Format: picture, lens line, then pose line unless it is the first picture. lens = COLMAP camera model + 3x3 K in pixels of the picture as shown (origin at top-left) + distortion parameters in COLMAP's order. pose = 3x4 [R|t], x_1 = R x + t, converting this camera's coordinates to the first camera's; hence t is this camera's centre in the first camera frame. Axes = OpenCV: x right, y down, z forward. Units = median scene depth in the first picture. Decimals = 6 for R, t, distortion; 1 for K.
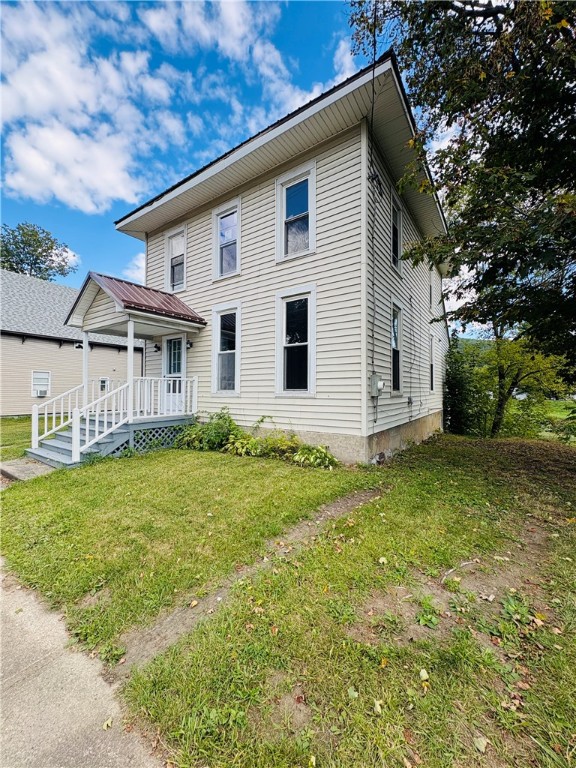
lens RADIAL K [[307.4, 0, 288.0], [0, 307.4, 384.0], [0, 0, 1]] dist [-0.015303, 0.000063]
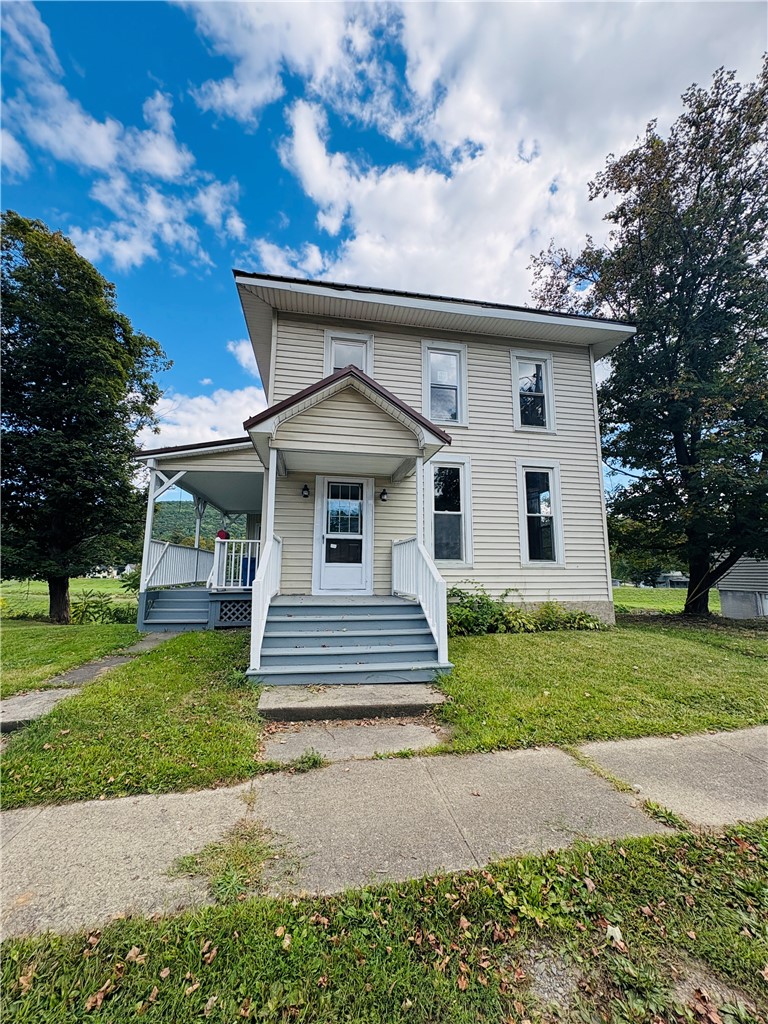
lens RADIAL K [[408.9, 0, 384.0], [0, 408.9, 512.0], [0, 0, 1]] dist [0.000075, -0.000021]
pose [[0.711829, 0.113994, 0.693040, -1.119673], [-0.014795, 0.988956, -0.147470, 0.058701], [-0.702197, 0.094720, 0.705654, 0.366109]]
